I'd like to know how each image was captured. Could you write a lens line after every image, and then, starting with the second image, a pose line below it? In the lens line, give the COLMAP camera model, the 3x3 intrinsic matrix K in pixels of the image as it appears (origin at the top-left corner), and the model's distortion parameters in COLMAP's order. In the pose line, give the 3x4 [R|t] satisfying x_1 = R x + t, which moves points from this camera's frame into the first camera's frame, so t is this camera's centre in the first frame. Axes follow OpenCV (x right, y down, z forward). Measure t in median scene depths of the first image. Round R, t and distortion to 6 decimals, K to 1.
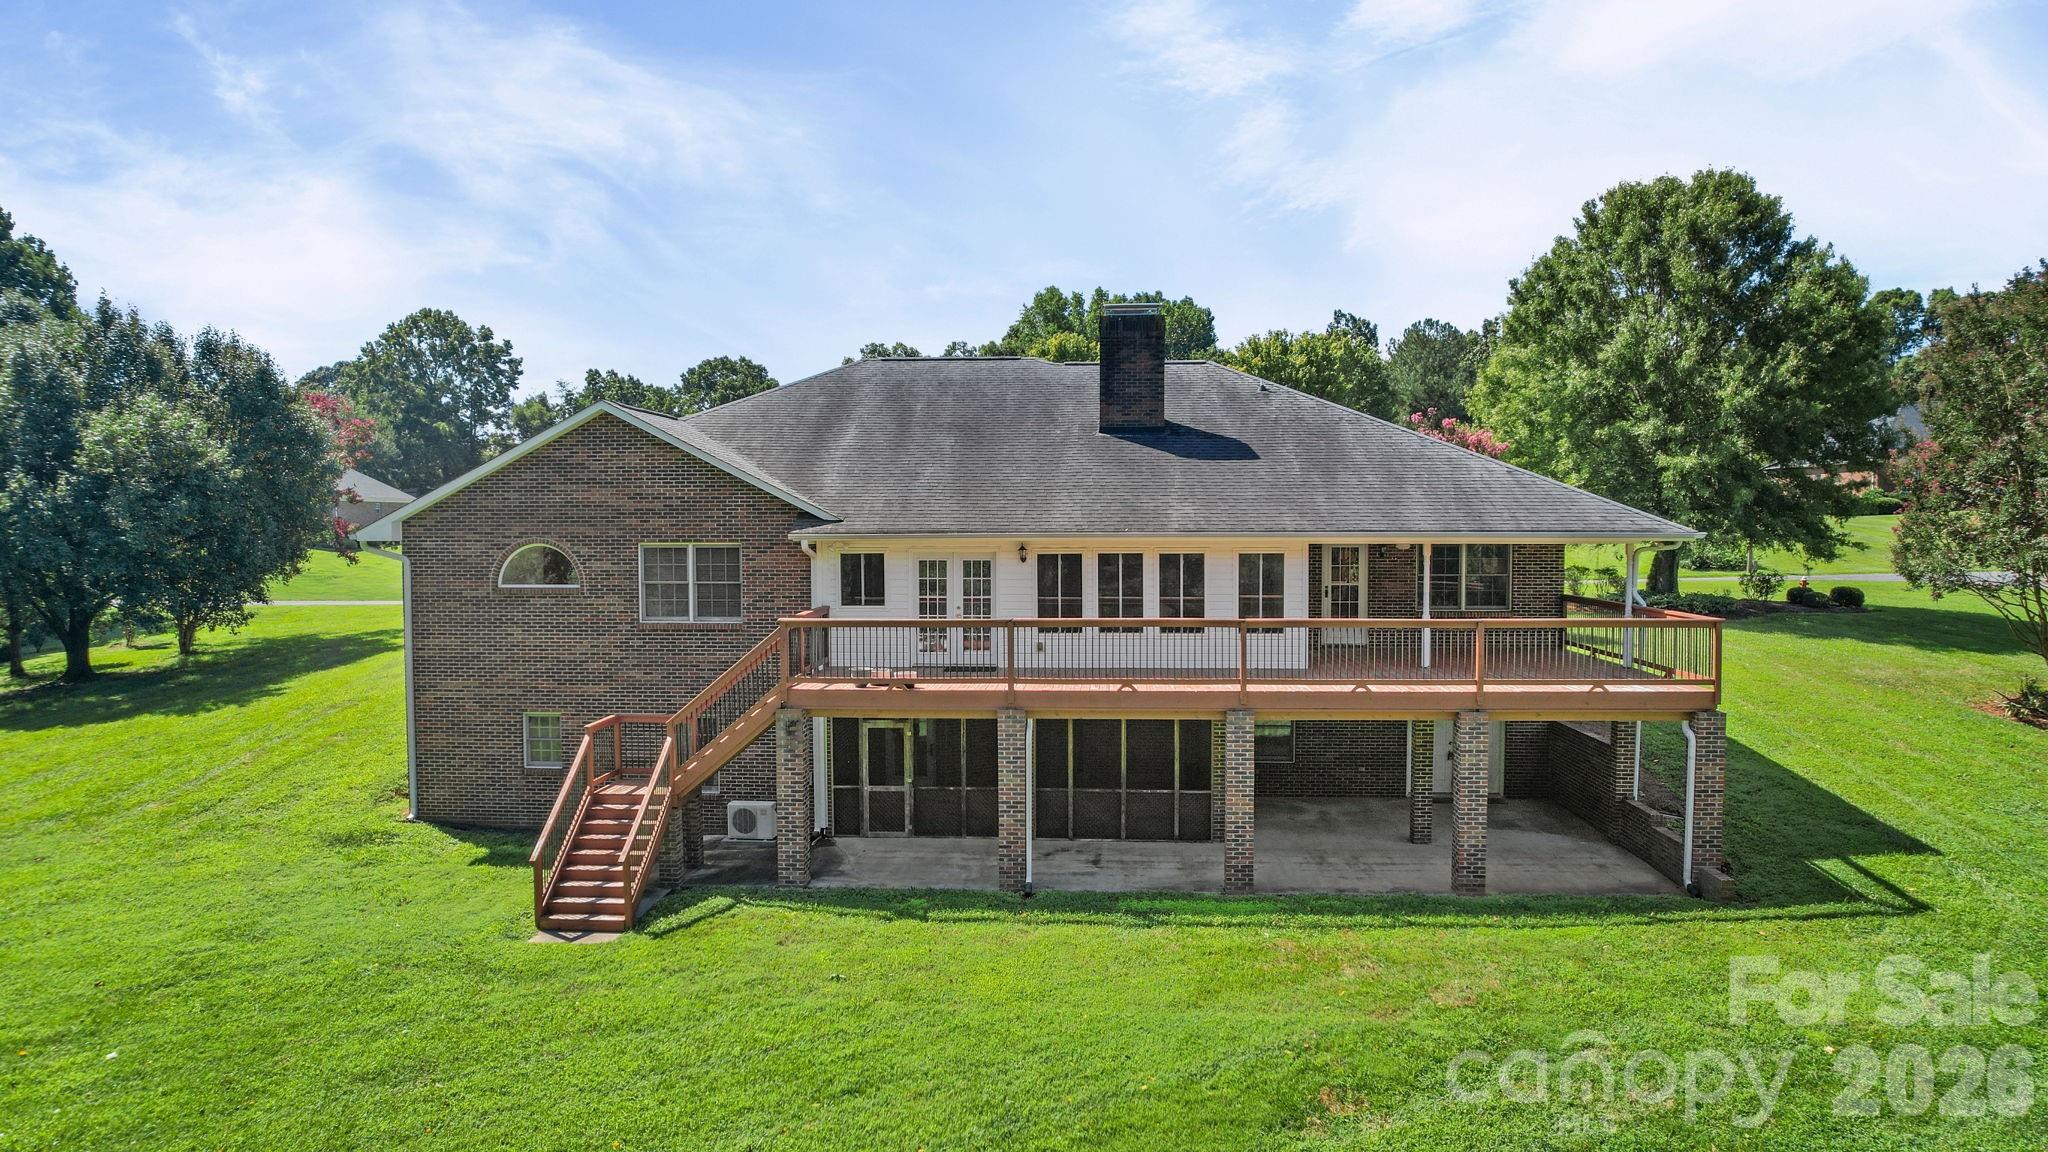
lens RADIAL K [[1269.5, 0, 1020.9], [0, 1269.5, 580.6], [0, 0, 1]] dist [-0.041382, 0.005316]
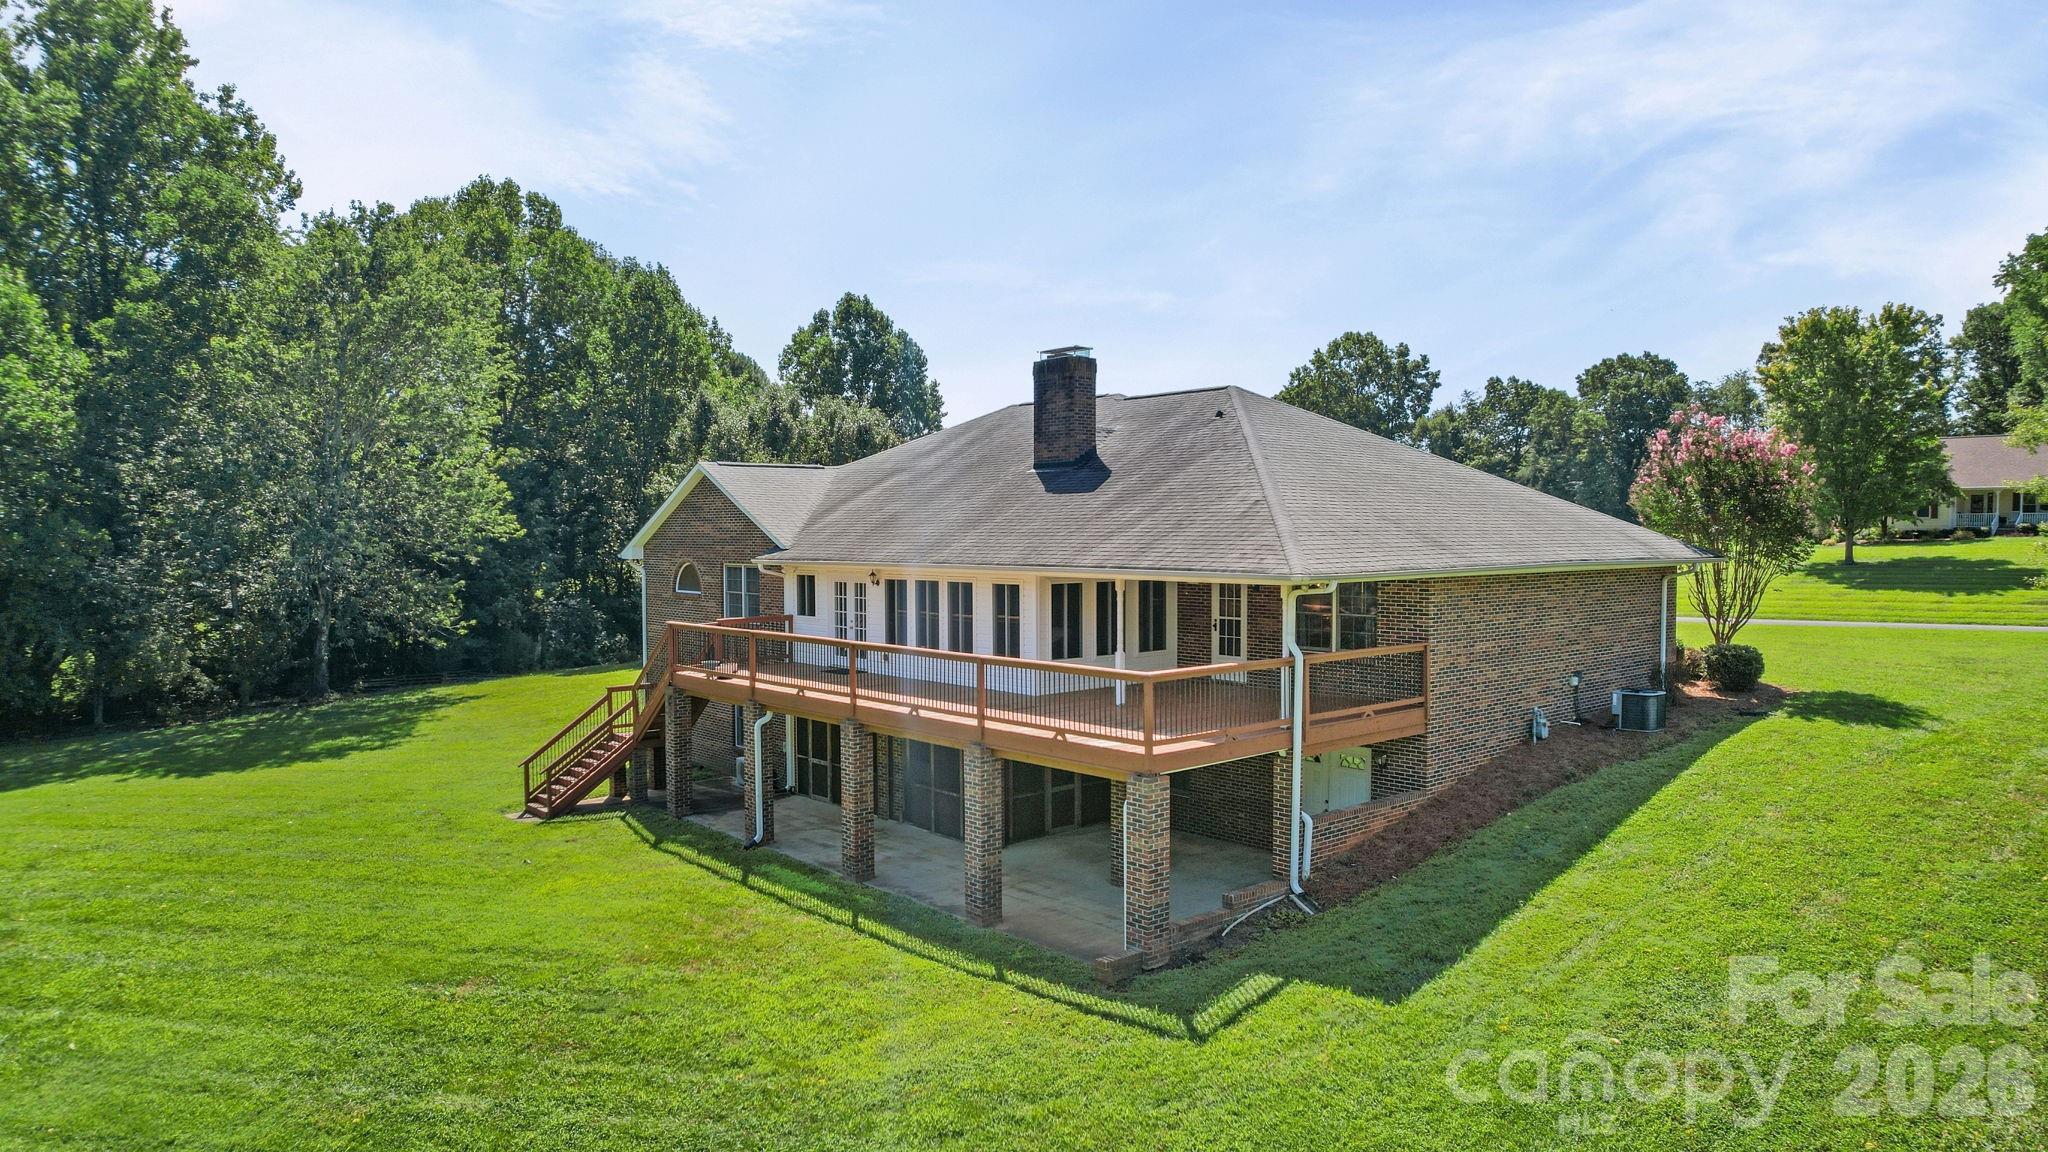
lens RADIAL K [[1269.5, 0, 1018.9], [0, 1269.5, 574.1], [0, 0, 1]] dist [-0.041382, 0.005316]
pose [[0.717573, 0.023895, -0.696073, 0.921722], [-0.030274, 0.999537, 0.003103, -0.032771], [0.695825, 0.018846, 0.717964, 0.236500]]
